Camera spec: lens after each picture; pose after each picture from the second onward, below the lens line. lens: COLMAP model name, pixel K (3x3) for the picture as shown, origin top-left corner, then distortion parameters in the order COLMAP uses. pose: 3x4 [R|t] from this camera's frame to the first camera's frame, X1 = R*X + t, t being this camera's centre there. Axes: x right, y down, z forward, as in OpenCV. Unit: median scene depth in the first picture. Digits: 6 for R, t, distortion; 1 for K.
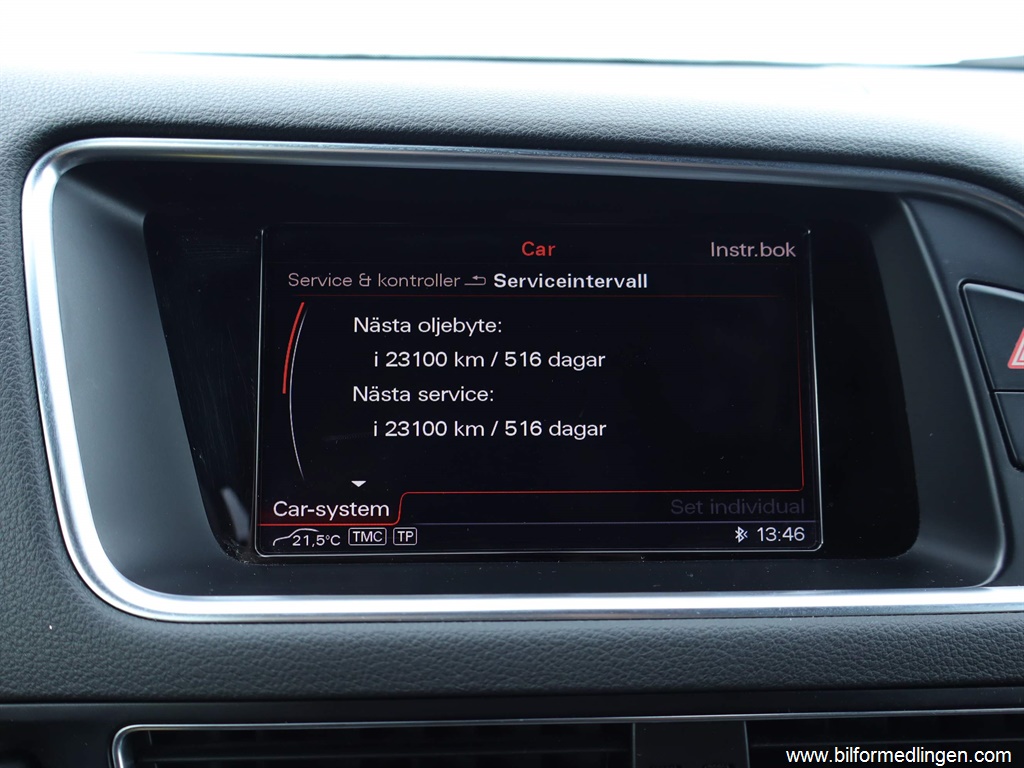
lens RADIAL K [[986.7, 0, 510.8], [0, 986.7, 384.2], [0, 0, 1]] dist [0.016159, 0.000000]
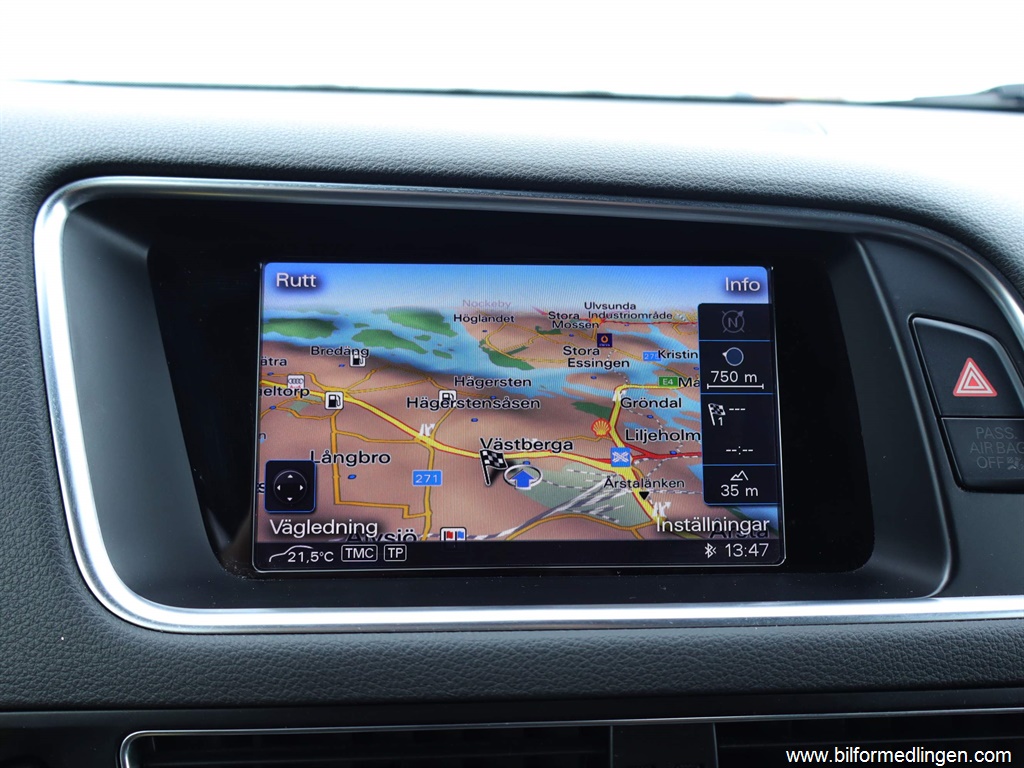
lens RADIAL K [[986.7, 0, 513.5], [0, 986.7, 385.7], [0, 0, 1]] dist [0.016159, 0.000000]
pose [[0.999400, 0.003188, 0.034485, -0.018947], [-0.002464, 0.999776, -0.021018, -0.003454], [-0.034545, 0.020920, 0.999184, -0.072208]]
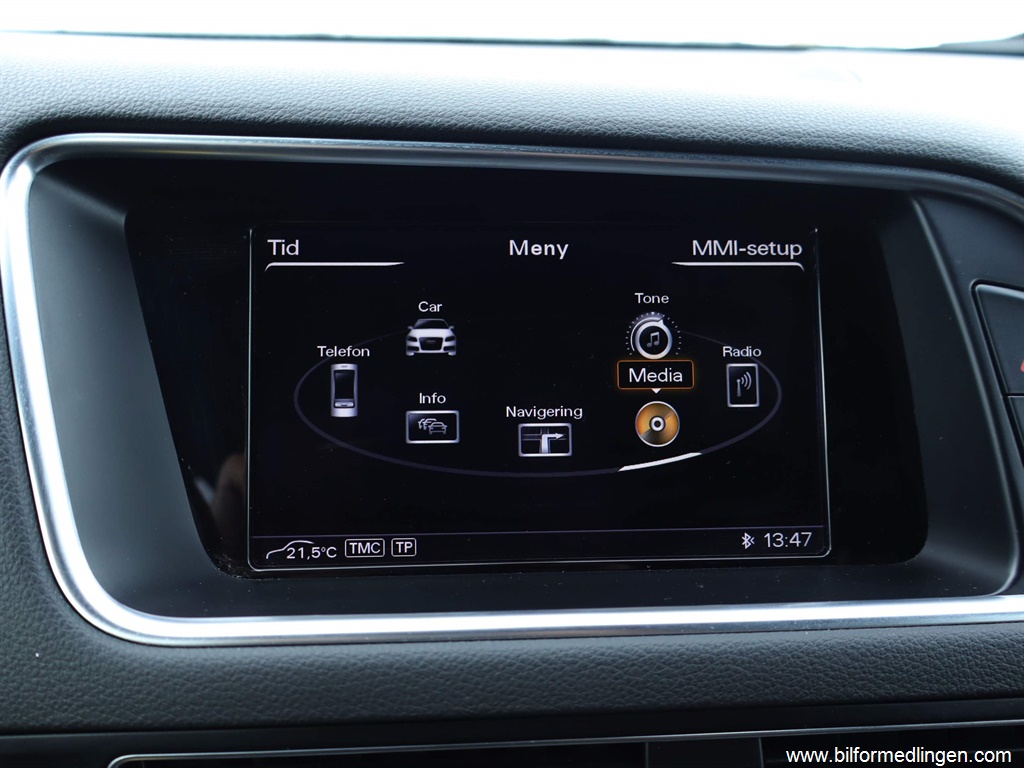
lens RADIAL K [[986.7, 0, 511.0], [0, 986.7, 384.1], [0, 0, 1]] dist [0.016159, 0.000000]
pose [[0.999388, -0.006727, 0.034327, -0.038081], [0.005932, 0.999713, 0.023195, -0.030502], [-0.034473, -0.022978, 0.999141, 0.038097]]
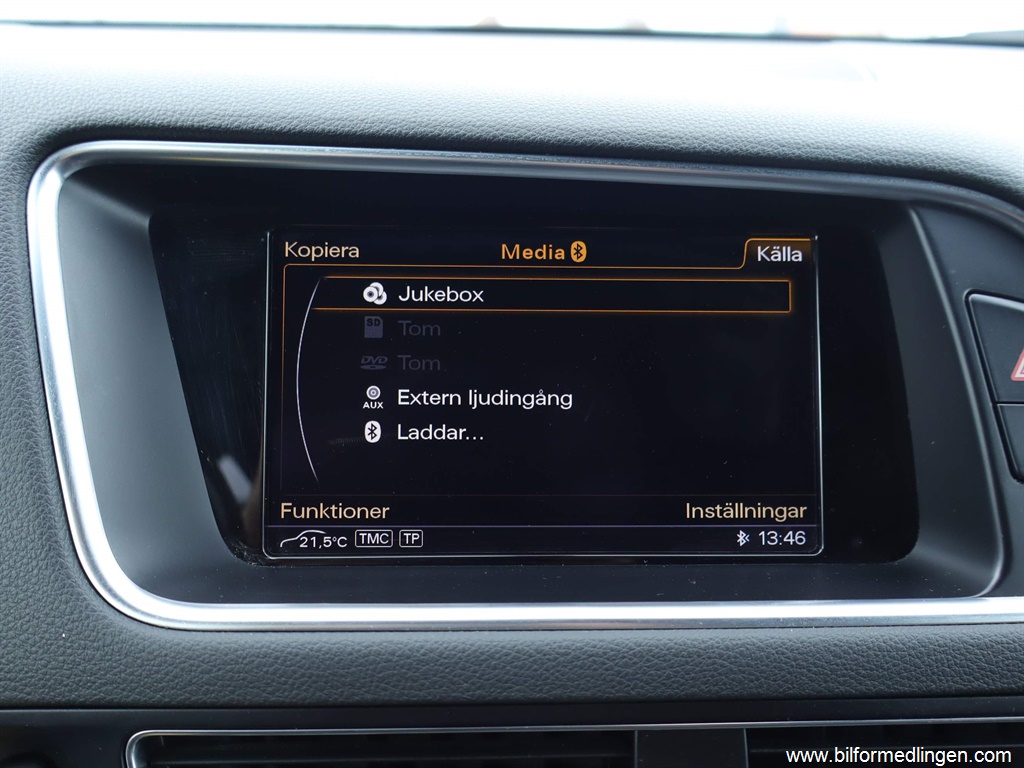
lens RADIAL K [[986.7, 0, 510.6], [0, 986.7, 385.5], [0, 0, 1]] dist [0.016159, 0.000000]
pose [[0.999963, 0.007079, 0.004829, -0.012186], [-0.007298, 0.998871, 0.046935, -0.056223], [-0.004491, -0.046969, 0.998886, -0.003592]]
